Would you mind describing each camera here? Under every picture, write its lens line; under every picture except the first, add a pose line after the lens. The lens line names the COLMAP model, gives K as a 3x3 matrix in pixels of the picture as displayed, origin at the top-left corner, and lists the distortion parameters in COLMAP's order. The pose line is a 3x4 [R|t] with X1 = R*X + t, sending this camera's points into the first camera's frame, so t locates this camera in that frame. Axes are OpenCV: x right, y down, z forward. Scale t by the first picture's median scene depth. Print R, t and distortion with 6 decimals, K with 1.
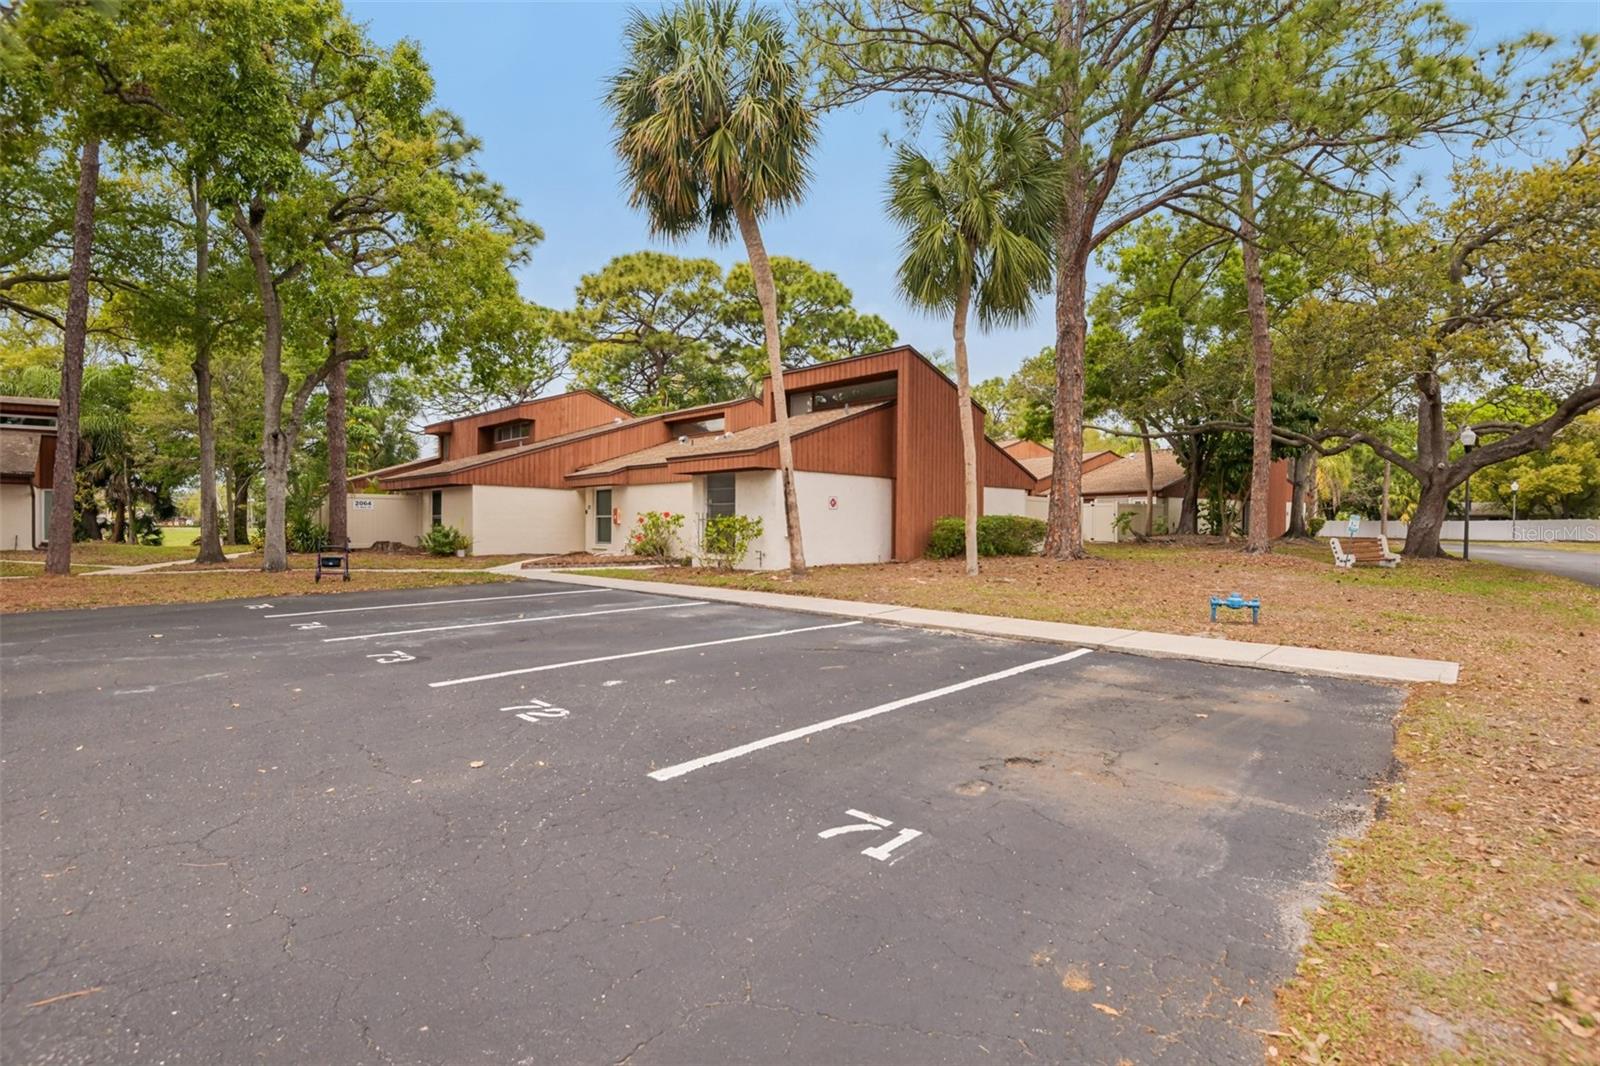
lens RADIAL K [[750.2, 0, 807.1], [0, 750.2, 530.6], [0, 0, 1]] dist [-0.036855, -0.003936]
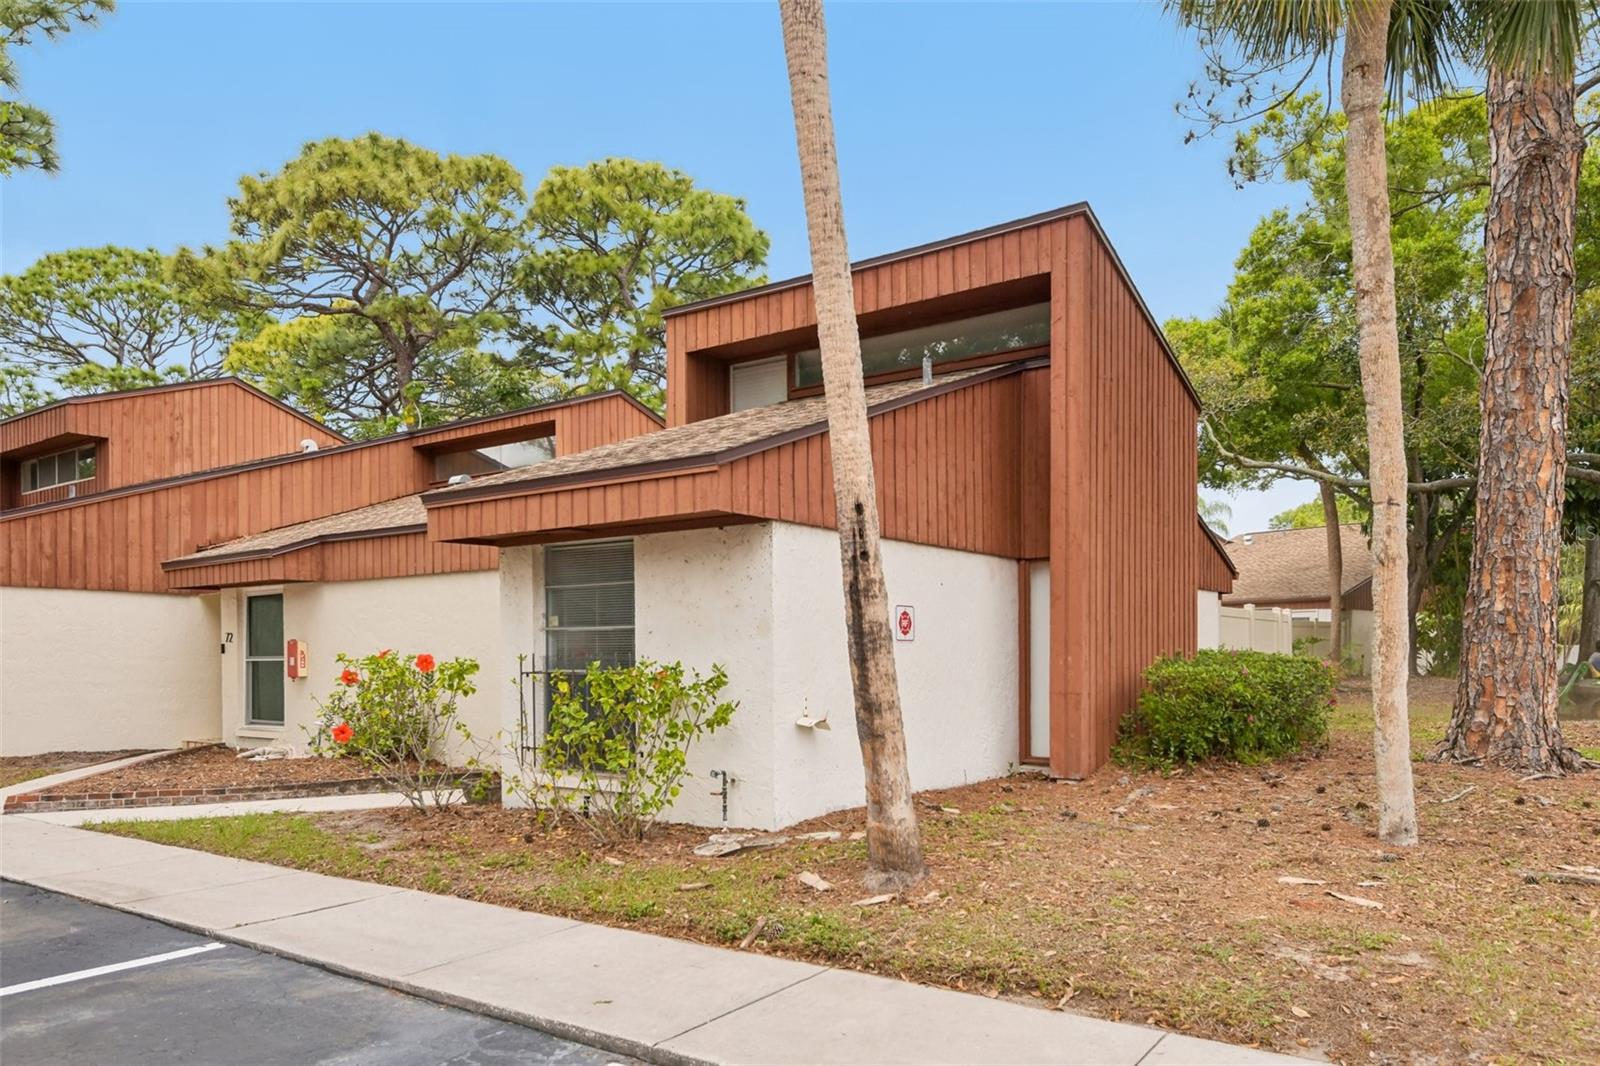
lens RADIAL K [[1140.5, 0, 800.0], [0, 1140.5, 659.4], [0, 0, 1]] dist [0.006857, -0.001259]
pose [[0.990556, -0.009278, 0.136794, -0.043873], [0.010036, 0.999938, -0.004853, -0.008485], [-0.136741, 0.006180, 0.990588, 0.225189]]
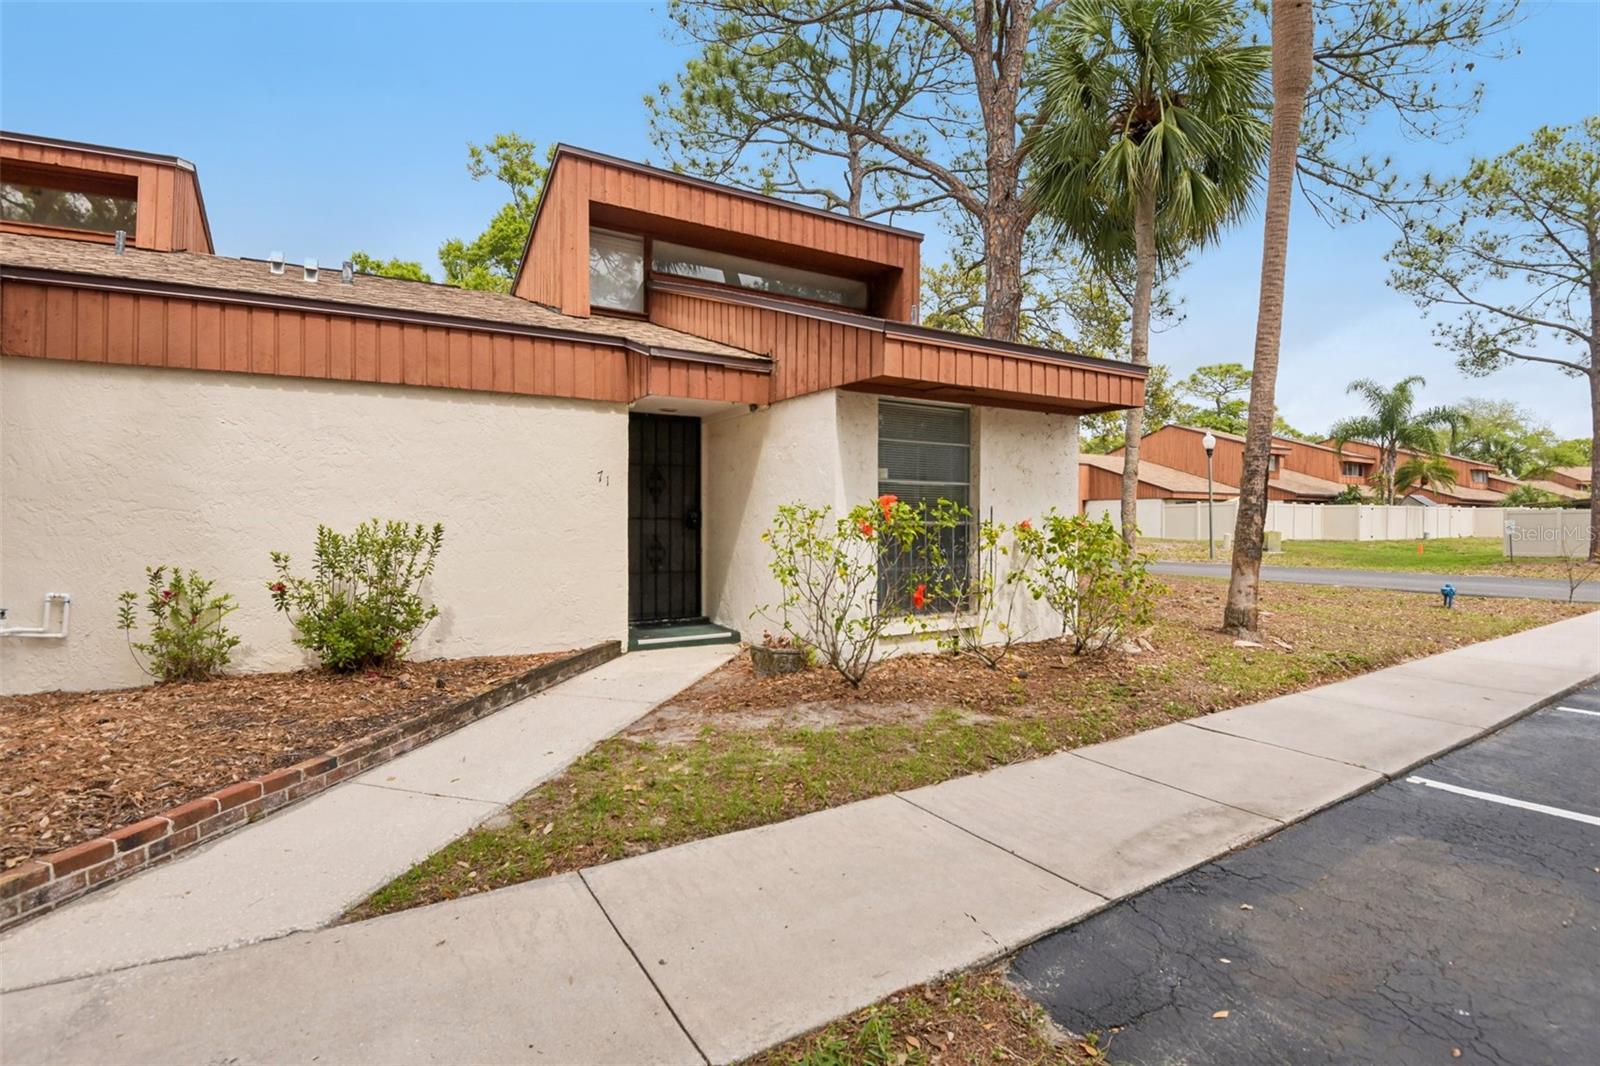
lens RADIAL K [[750.2, 0, 800.9], [0, 750.2, 529.1], [0, 0, 1]] dist [-0.036855, -0.003936]
pose [[0.257943, -0.015950, 0.966028, -0.240443], [0.006956, 0.999868, 0.014651, -0.008777], [-0.966135, 0.002941, 0.258020, 0.469797]]
